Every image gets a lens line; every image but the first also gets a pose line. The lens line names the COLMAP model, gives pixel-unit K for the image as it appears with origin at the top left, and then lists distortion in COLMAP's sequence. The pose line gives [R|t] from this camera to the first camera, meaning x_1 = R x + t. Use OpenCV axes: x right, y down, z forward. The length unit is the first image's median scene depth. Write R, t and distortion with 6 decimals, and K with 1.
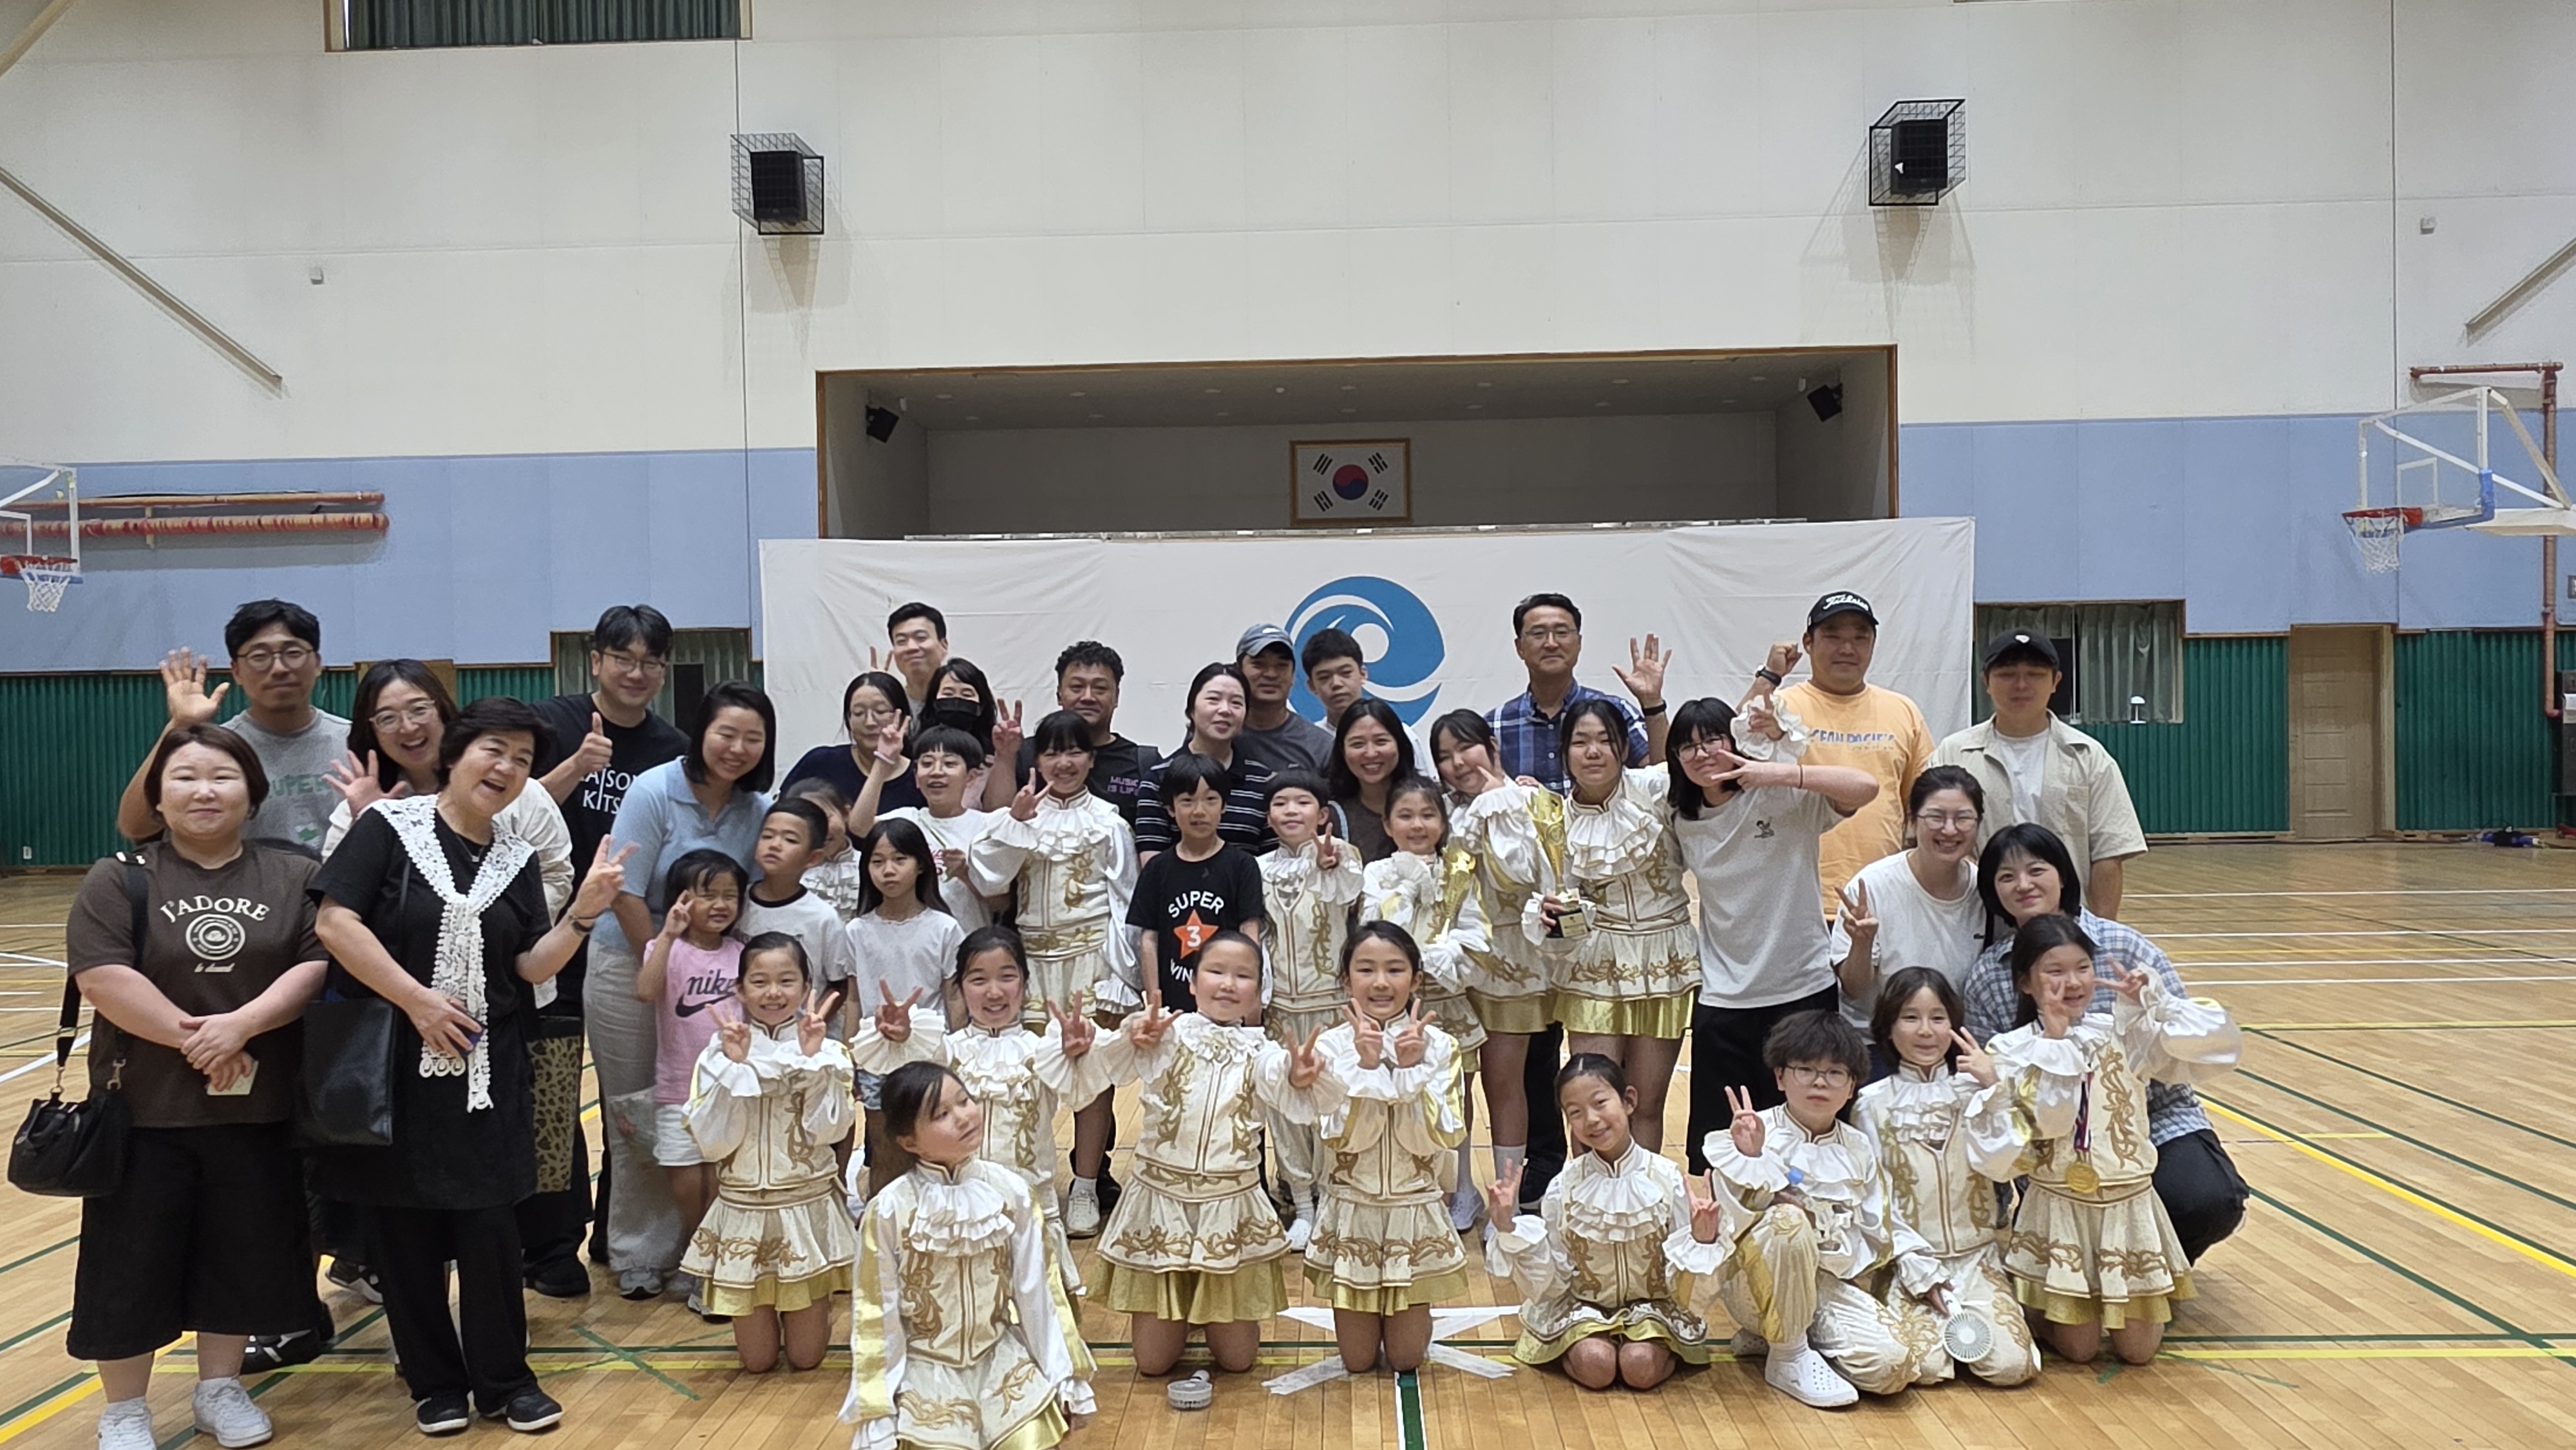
lens RADIAL K [[1888.6, 0, 1270.0], [0, 1888.6, 745.5], [0, 0, 1]] dist [-0.019426, 0.032639]
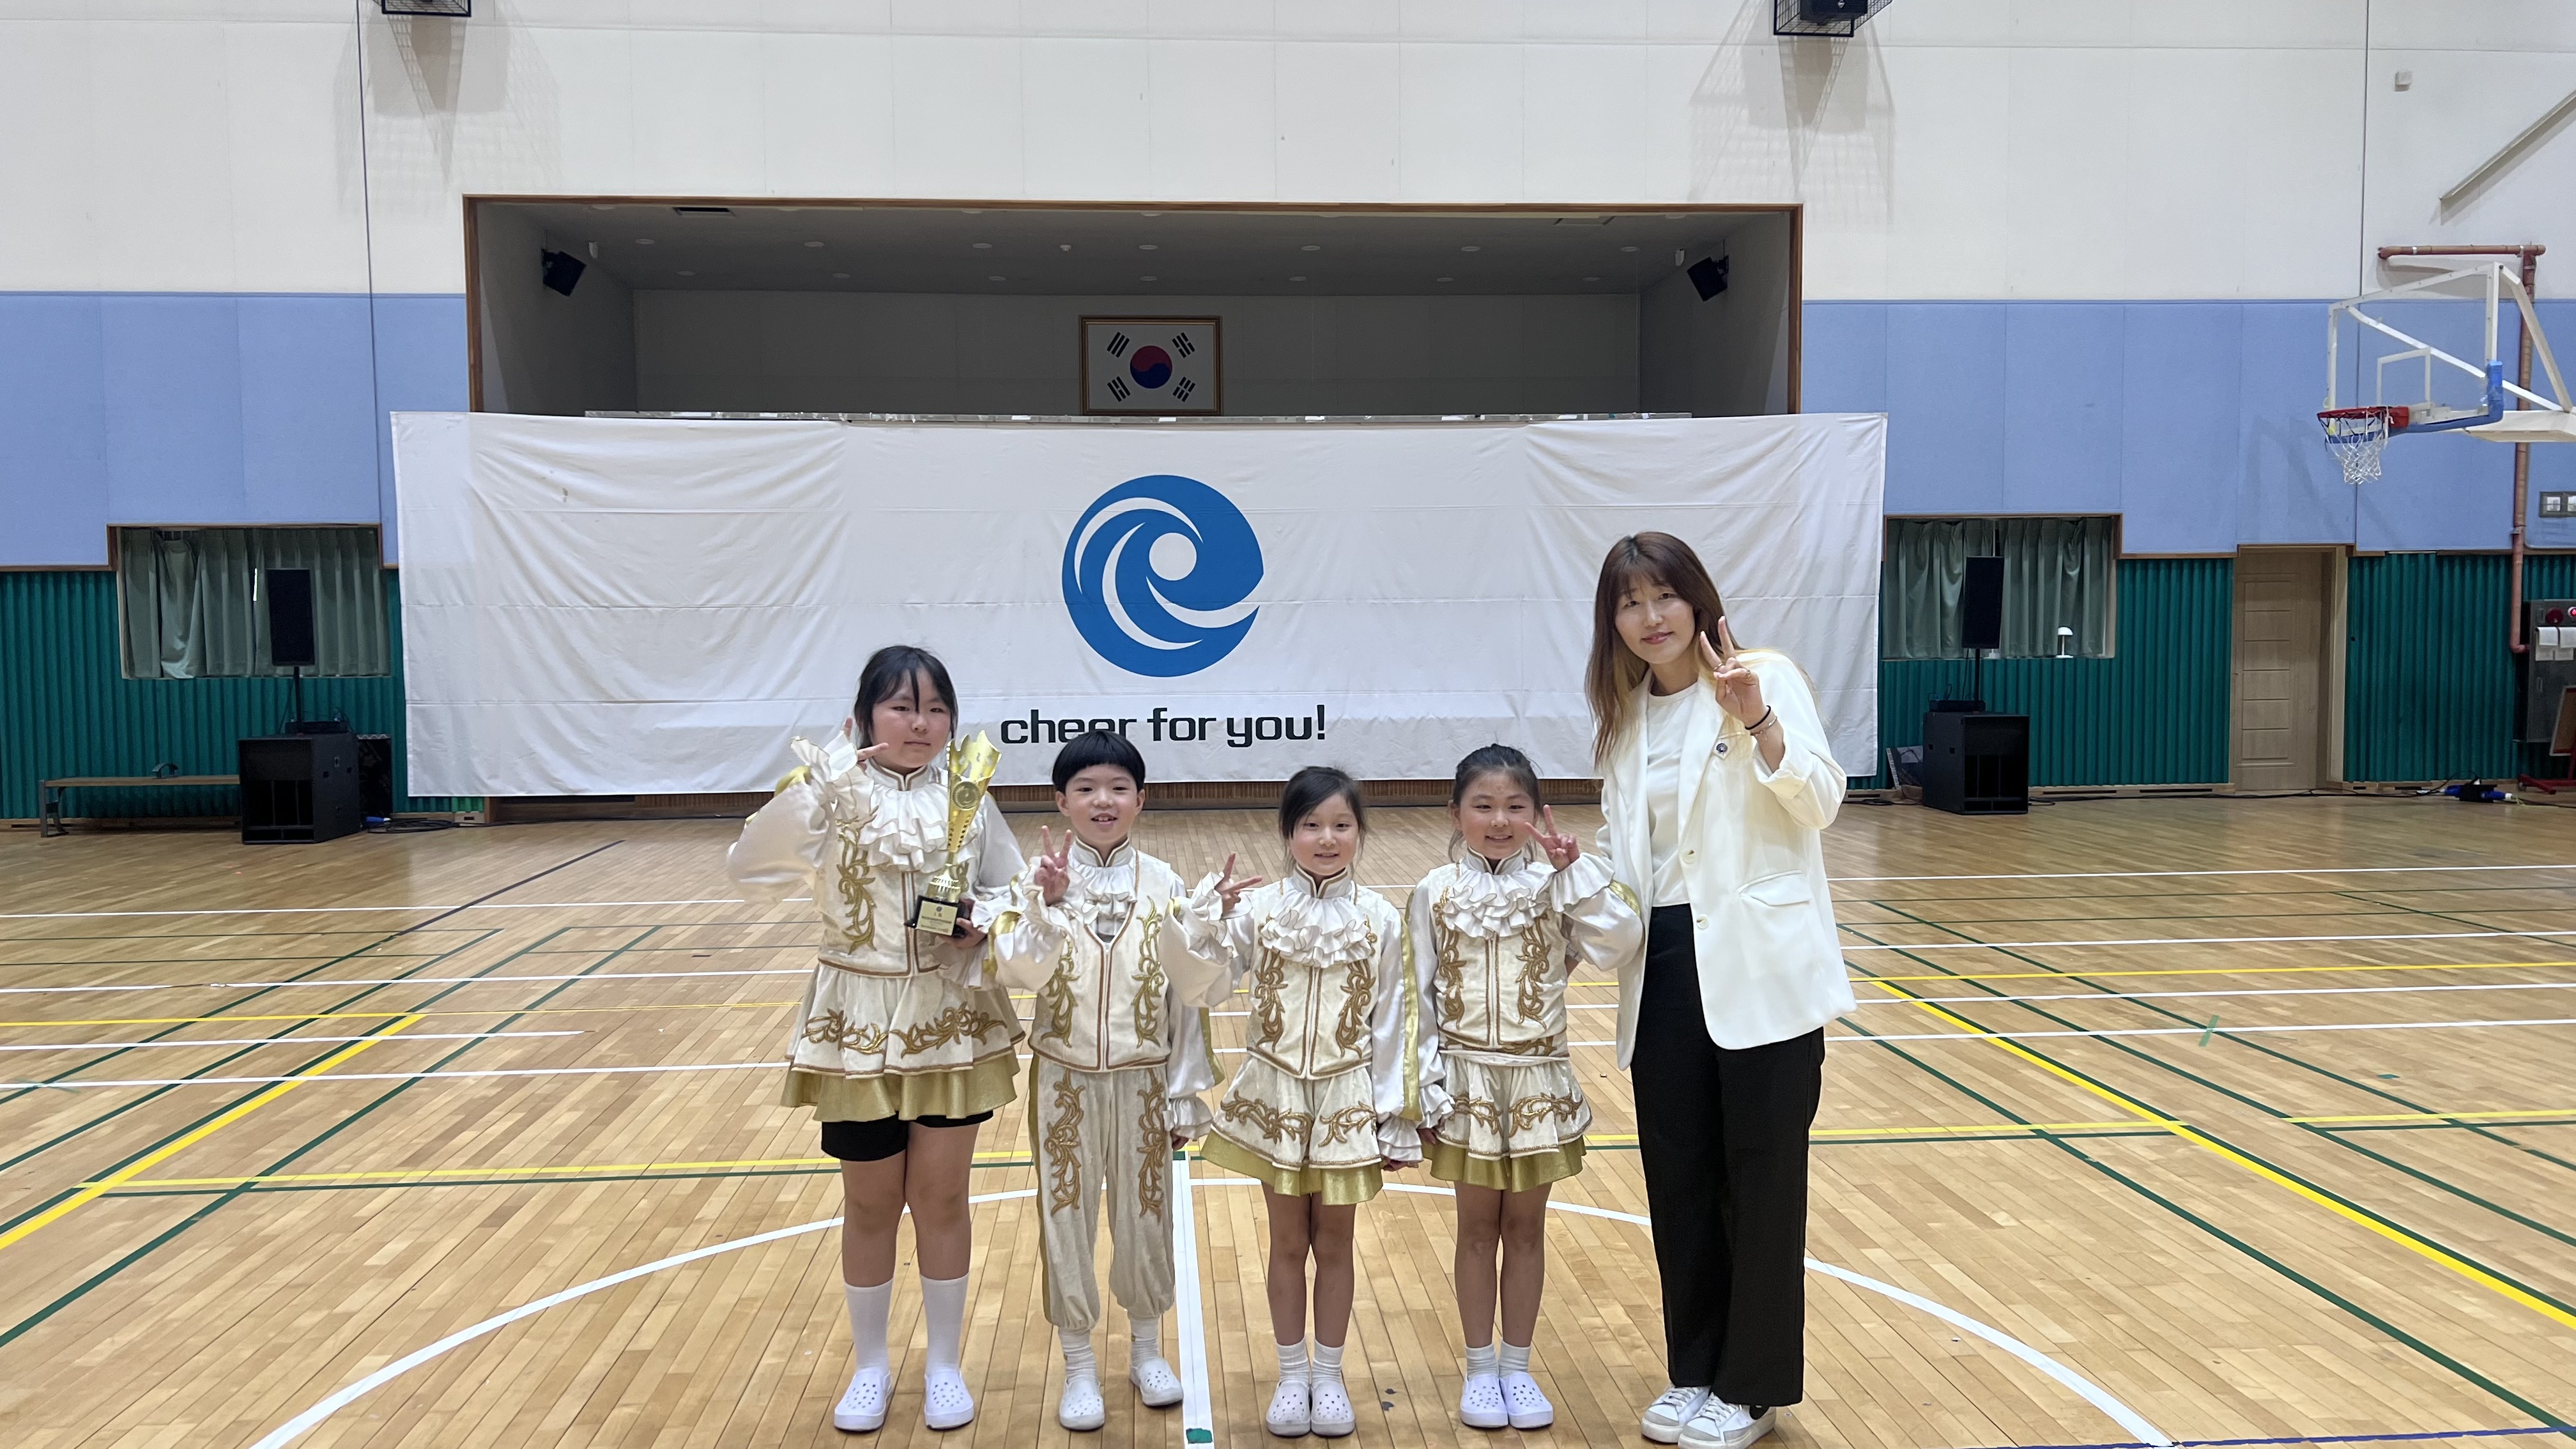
lens RADIAL K [[1932.4, 0, 1281.2], [0, 1932.4, 744.7], [0, 0, 1]] dist [0.037098, -0.038354]
pose [[0.993929, 0.001258, 0.110013, 0.007231], [-0.005629, 0.999206, 0.039431, -0.005316], [-0.109876, -0.039811, 0.993148, 0.156973]]
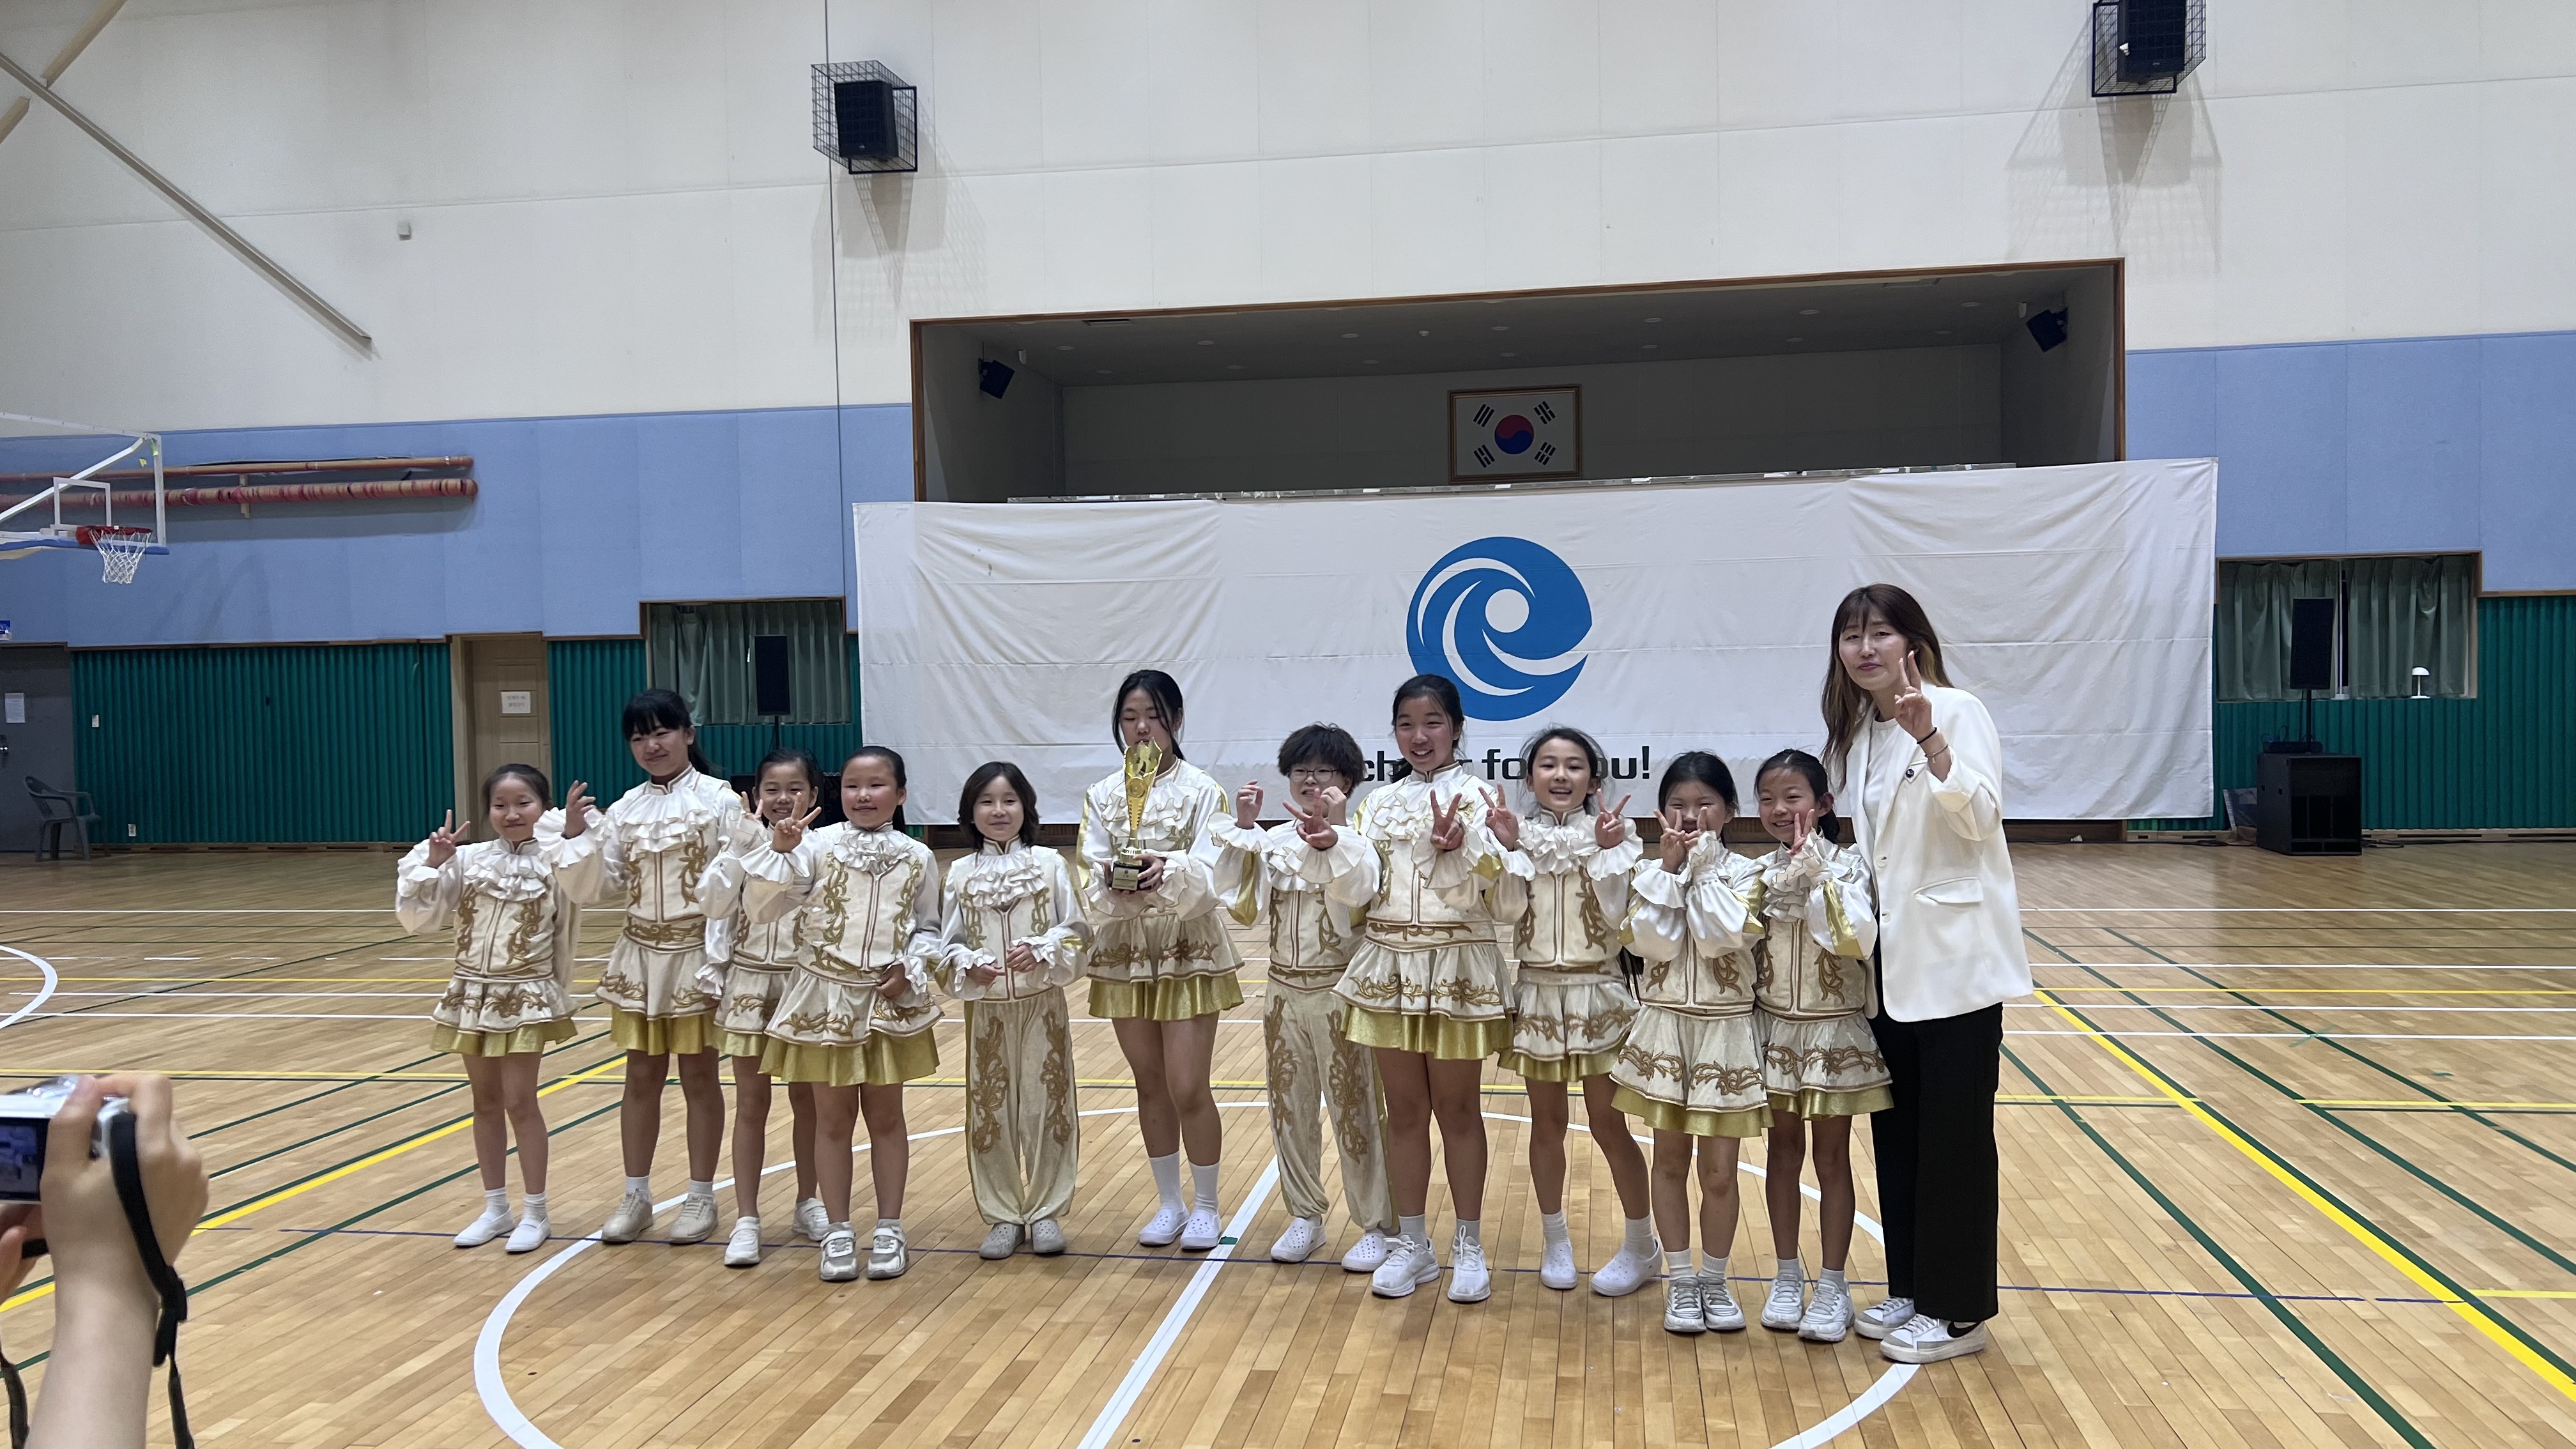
lens RADIAL K [[1932.4, 0, 1301.5], [0, 1932.4, 736.4], [0, 0, 1]] dist [0.037098, -0.038354]
pose [[0.993089, 0.002115, -0.117347, 0.064288], [-0.000858, 0.999942, 0.010766, -0.003912], [0.117363, -0.010591, 0.993033, 0.072147]]
